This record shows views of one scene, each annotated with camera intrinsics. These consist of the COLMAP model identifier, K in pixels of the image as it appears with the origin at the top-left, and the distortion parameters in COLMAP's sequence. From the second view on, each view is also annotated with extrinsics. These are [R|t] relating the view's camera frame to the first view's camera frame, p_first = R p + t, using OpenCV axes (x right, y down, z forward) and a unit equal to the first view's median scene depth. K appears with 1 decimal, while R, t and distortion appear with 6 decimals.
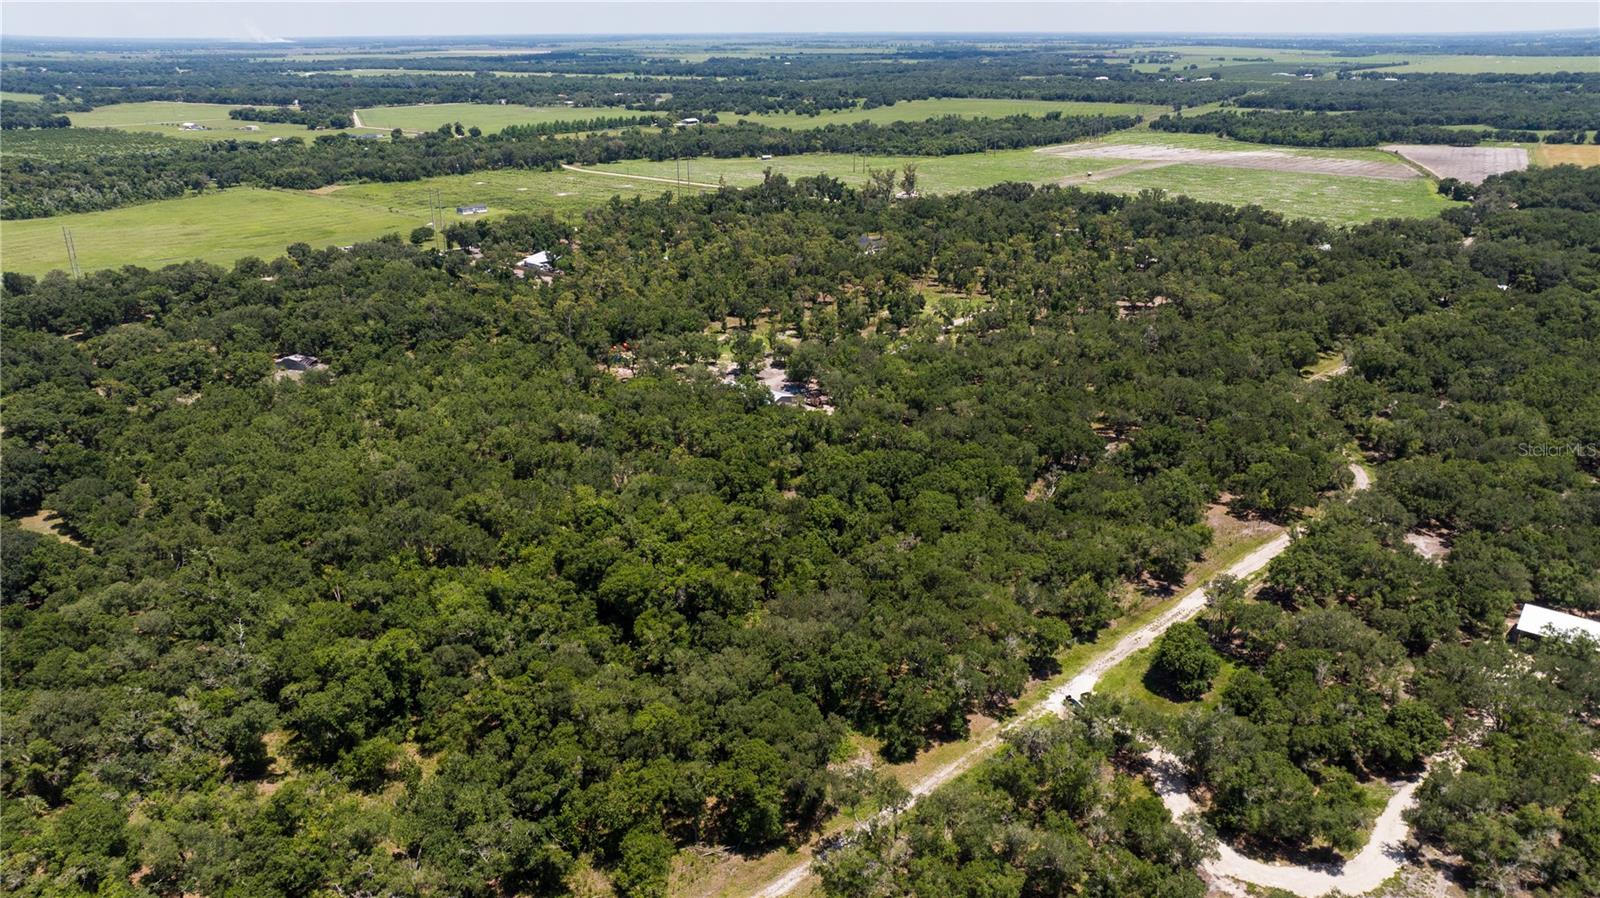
lens RADIAL K [[1102.0, 0, 800.0], [0, 1102.0, 449.0], [0, 0, 1]] dist [-0.053952, 0.059272]
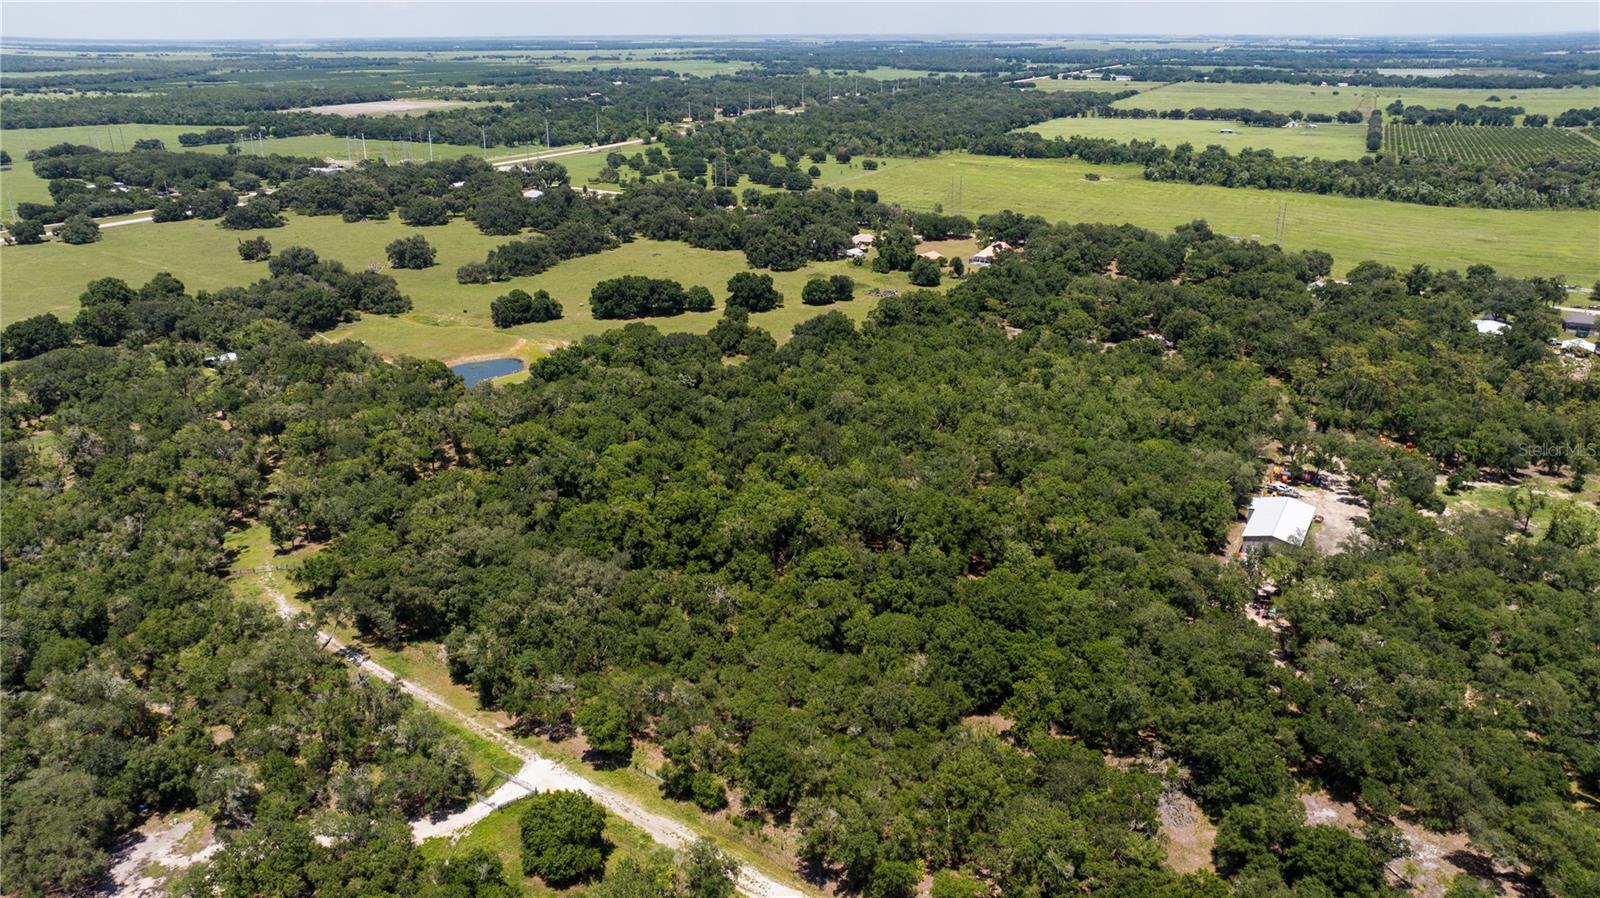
lens RADIAL K [[1096.8, 0, 800.0], [0, 1096.8, 449.0], [0, 0, 1]] dist [-0.028693, -0.000389]
pose [[0.161655, 0.352931, -0.921579, 0.200695], [-0.347893, 0.894289, 0.281456, -0.066710], [0.923493, 0.275112, 0.267348, 0.174942]]
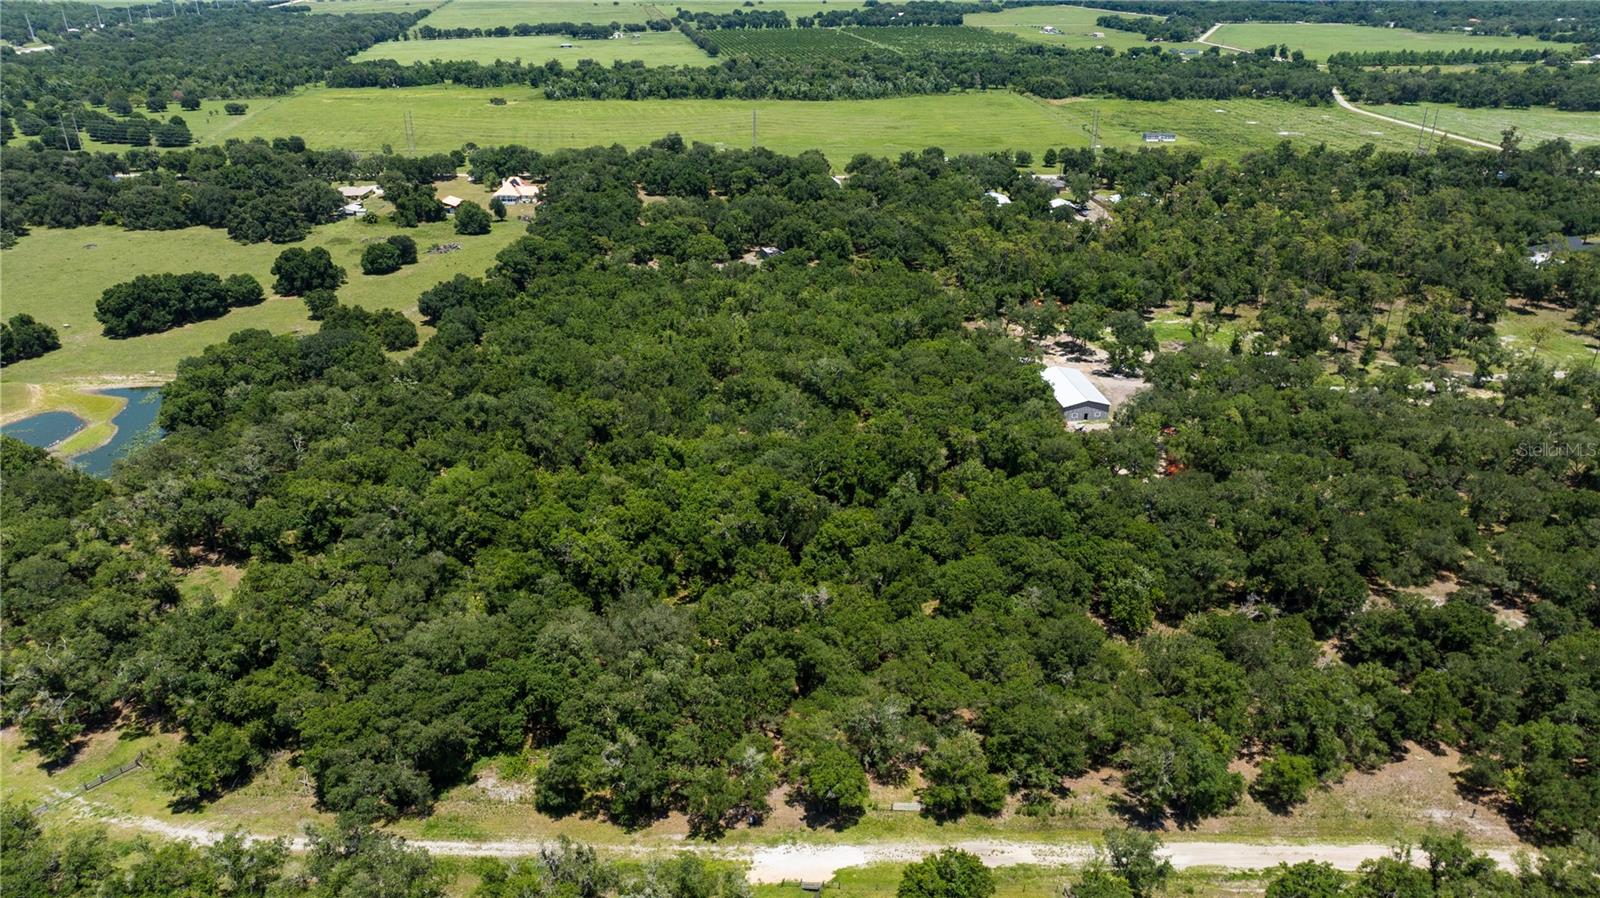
lens RADIAL K [[1102.0, 0, 800.0], [0, 1102.0, 449.0], [0, 0, 1]] dist [-0.053952, 0.059272]
pose [[0.710720, 0.295121, -0.638577, 0.127388], [-0.249095, 0.954510, 0.163895, -0.032740], [0.657897, 0.042582, 0.751903, 0.085133]]
